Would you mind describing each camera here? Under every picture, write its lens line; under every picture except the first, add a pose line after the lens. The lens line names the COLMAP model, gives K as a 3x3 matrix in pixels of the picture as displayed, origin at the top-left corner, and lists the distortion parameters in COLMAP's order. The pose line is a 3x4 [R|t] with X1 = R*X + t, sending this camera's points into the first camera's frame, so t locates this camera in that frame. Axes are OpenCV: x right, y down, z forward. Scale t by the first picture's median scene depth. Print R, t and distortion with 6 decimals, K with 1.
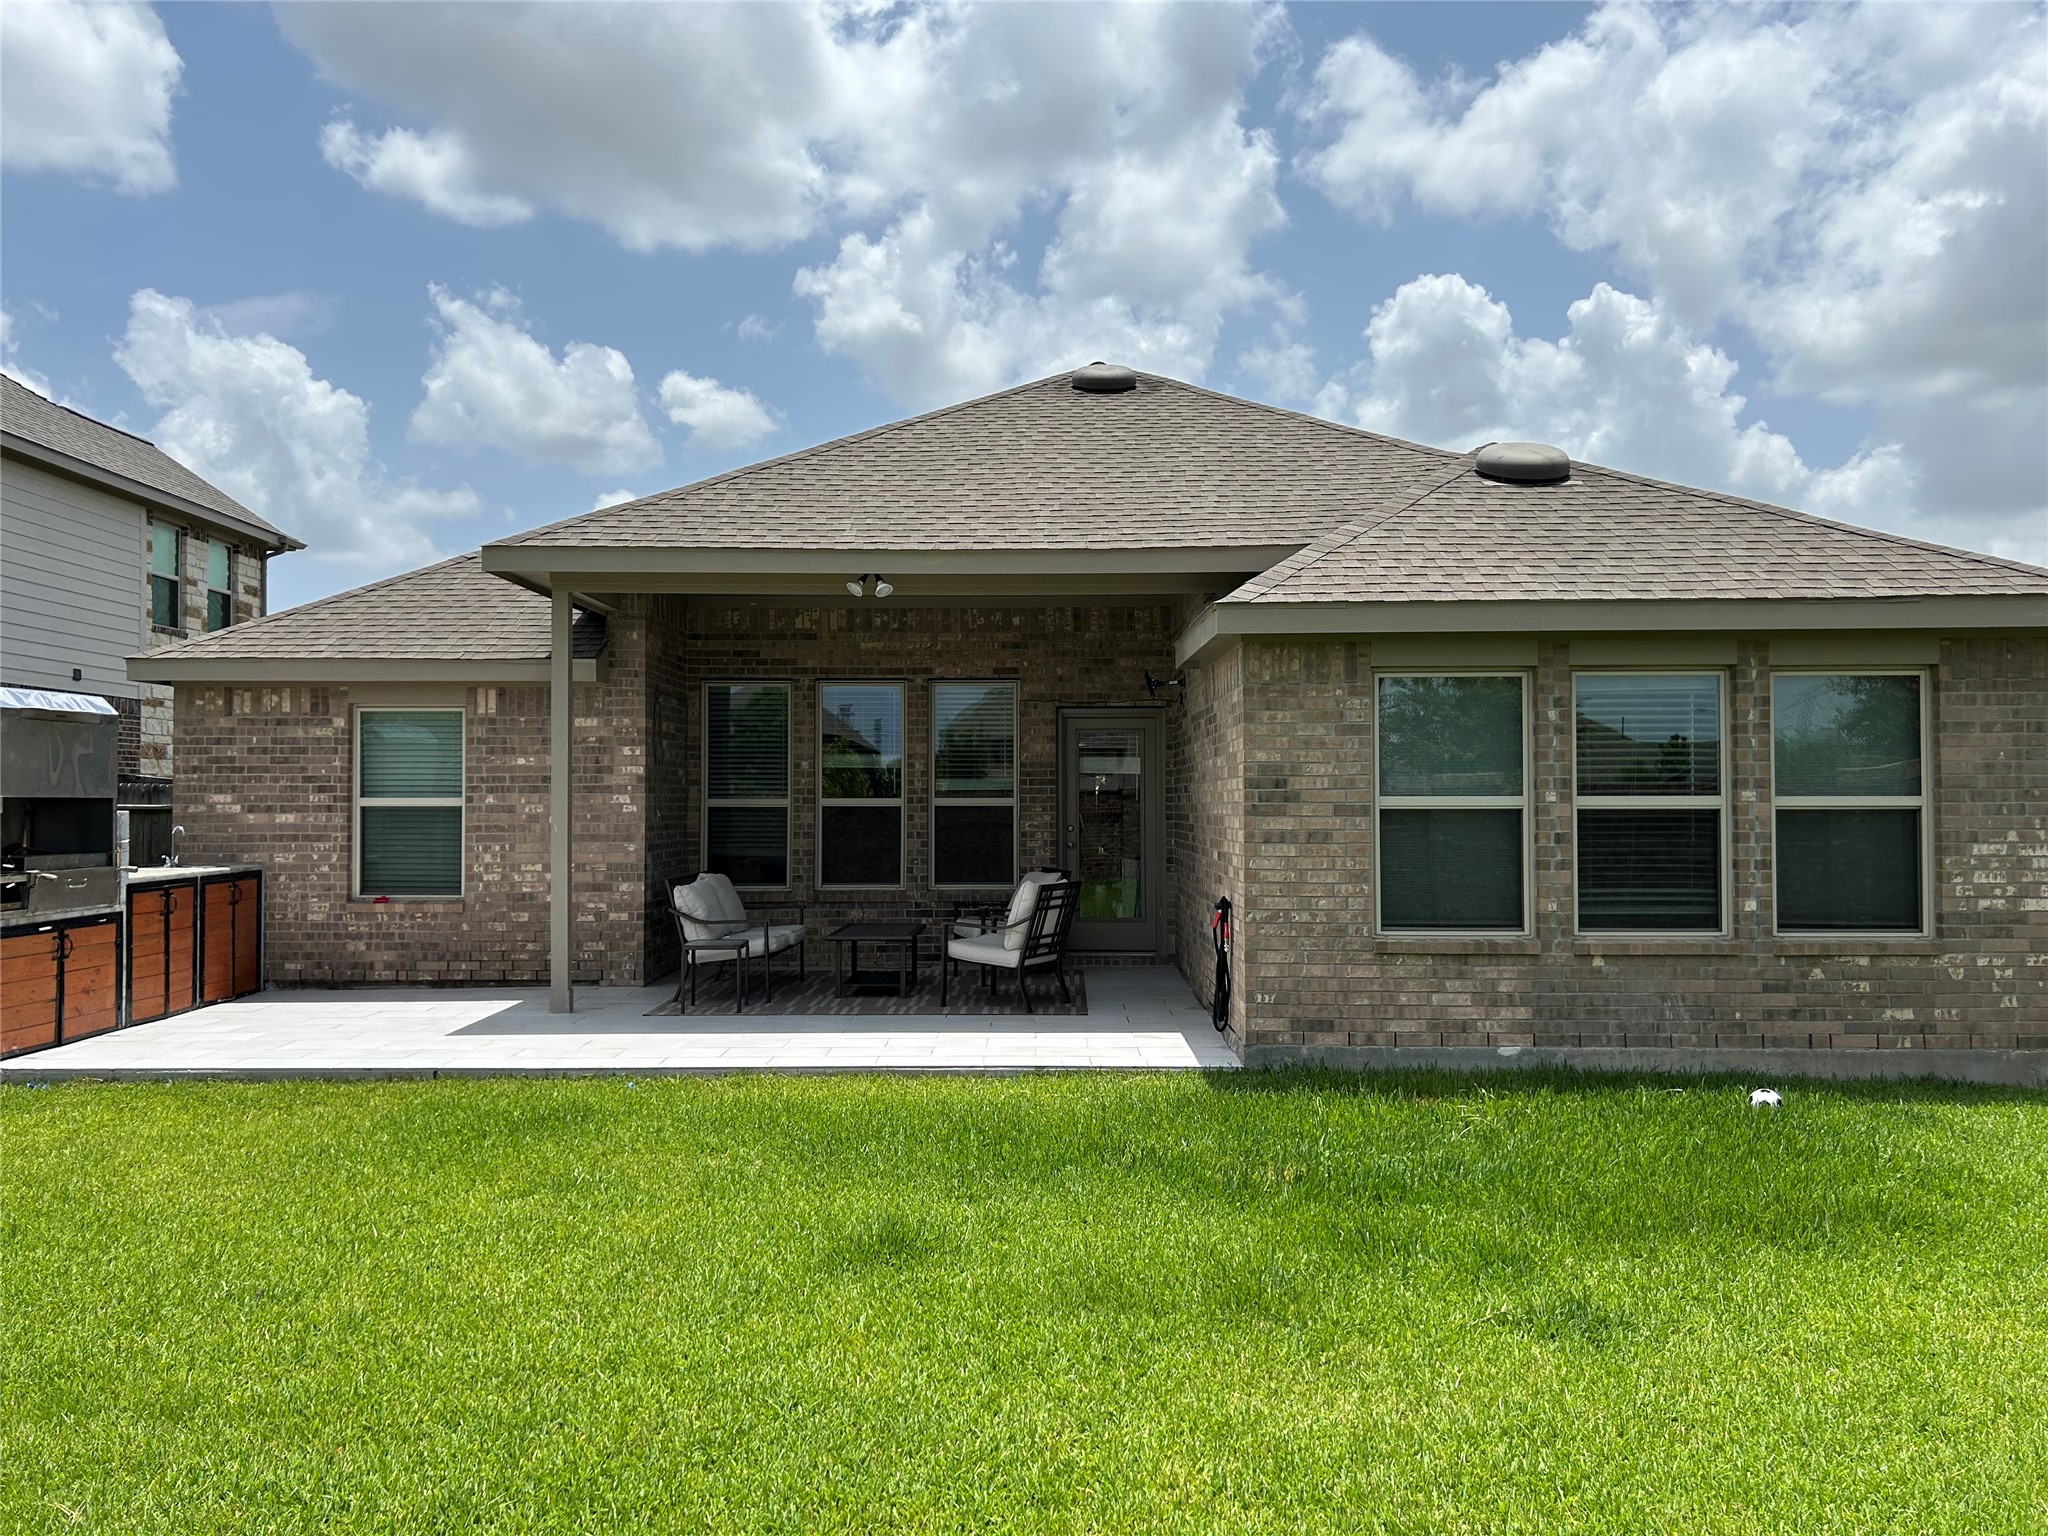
lens RADIAL K [[1554.7, 0, 1023.7], [0, 1554.7, 767.3], [0, 0, 1]] dist [0.013012, 0.000338]
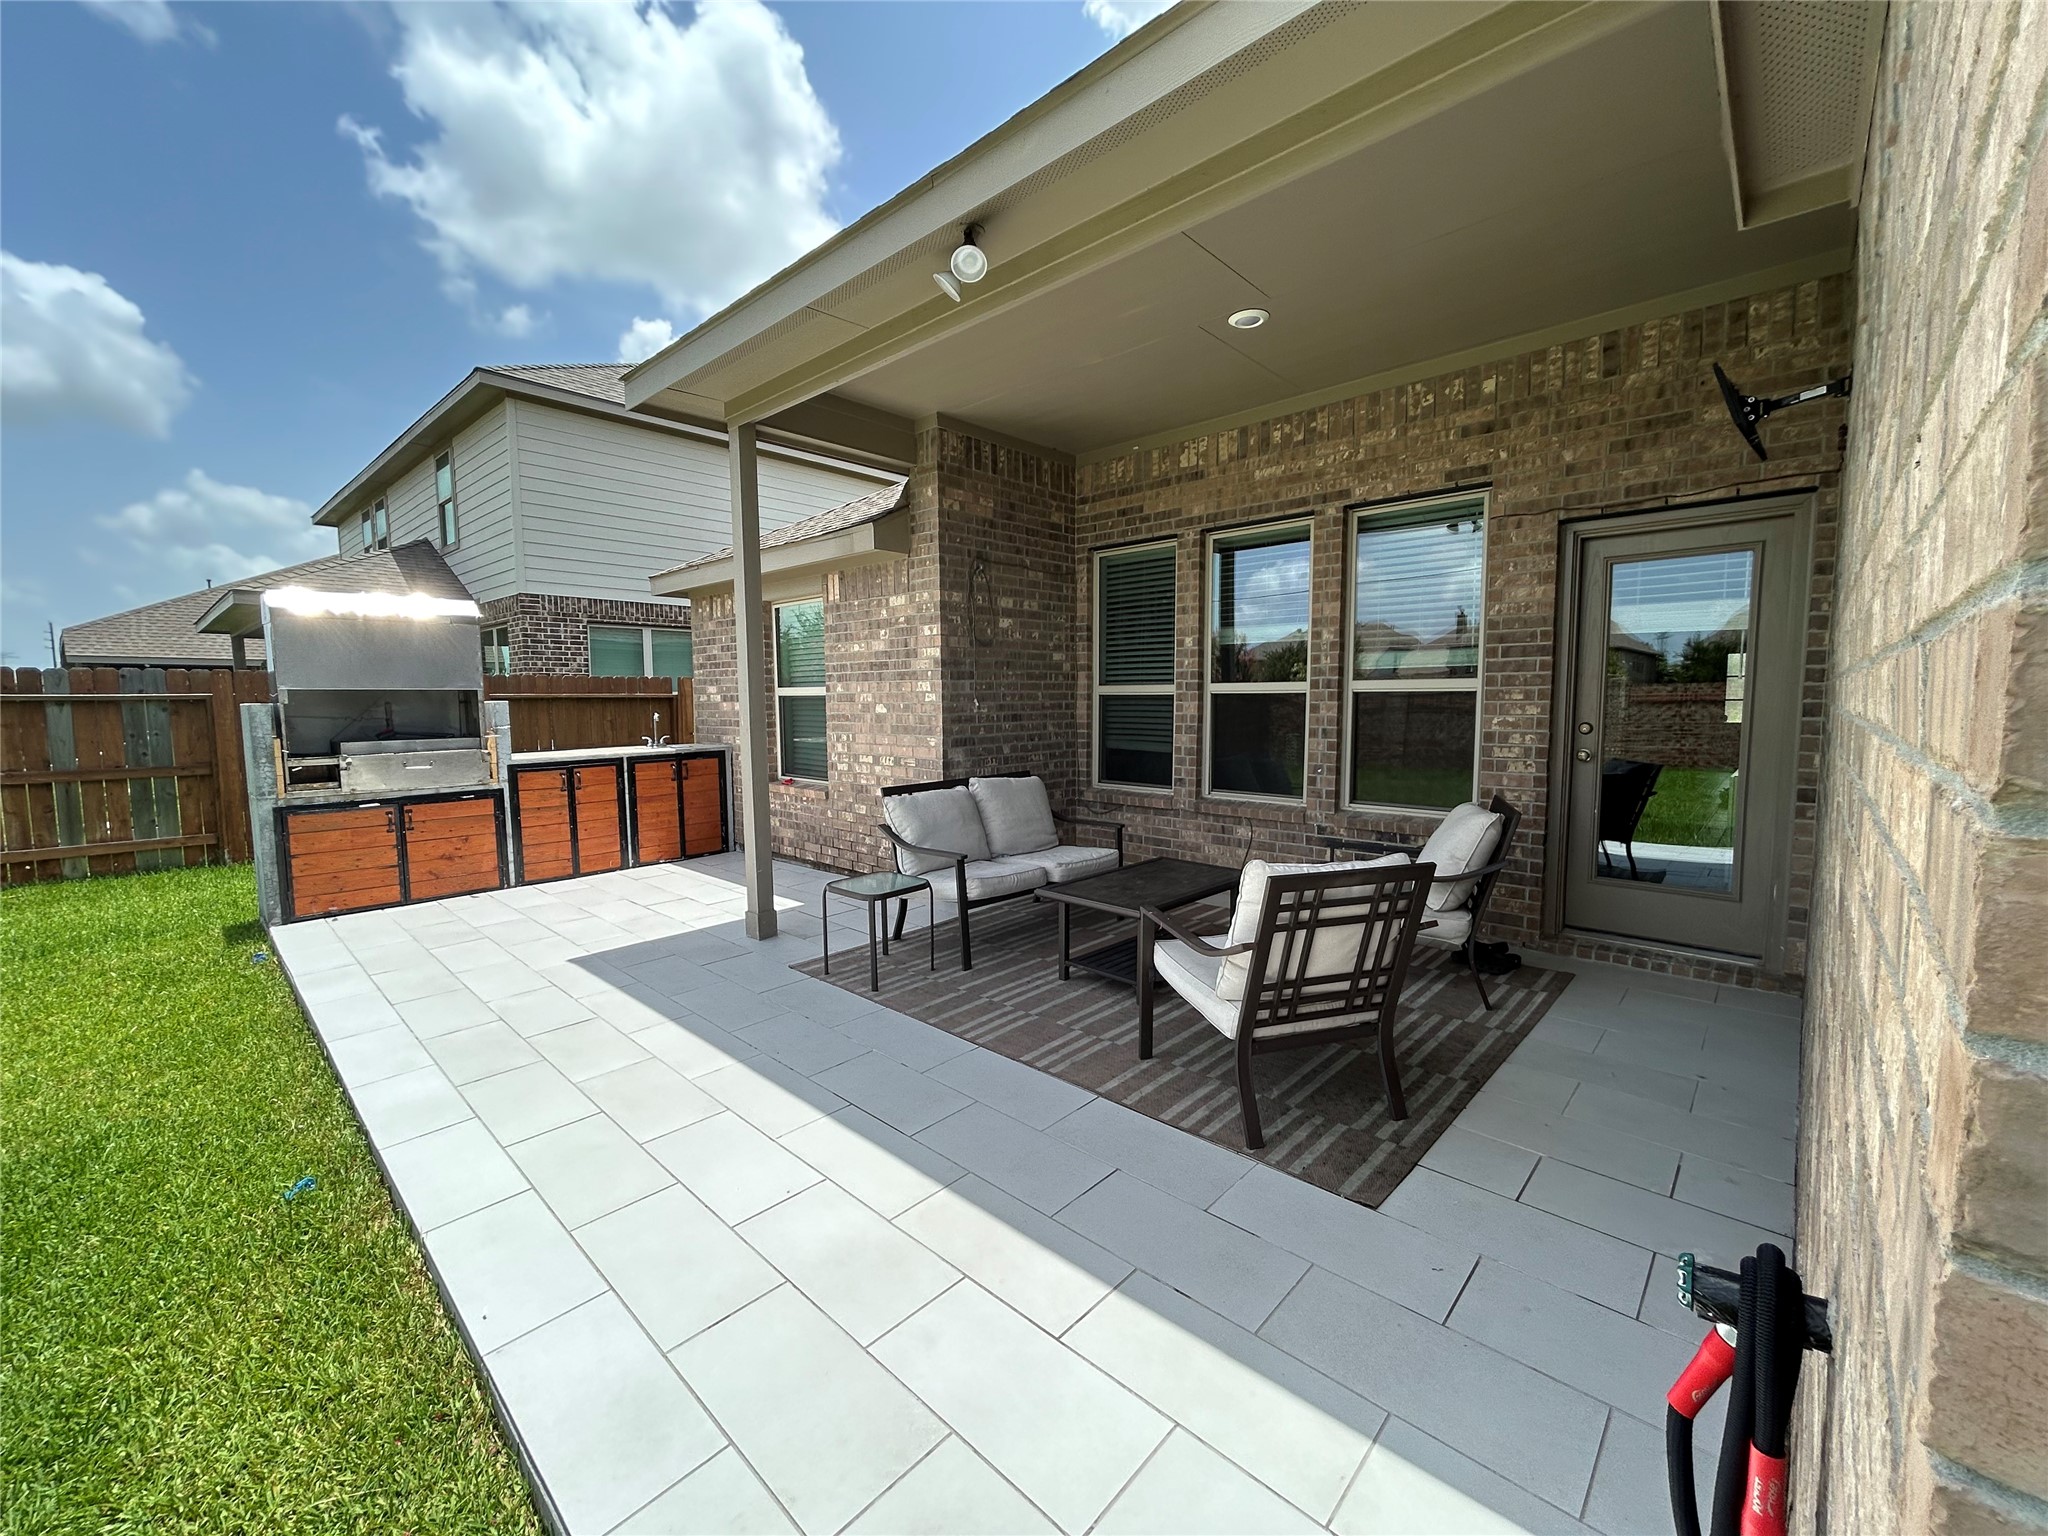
lens RADIAL K [[826.3, 0, 1019.7], [0, 826.3, 768.0], [0, 0, 1]] dist [0.000596, -0.000339]
pose [[0.730215, 0.055951, -0.680922, 0.089605], [0.021961, 0.994204, 0.105244, 0.016524], [0.682864, -0.091804, 0.724754, 0.628134]]
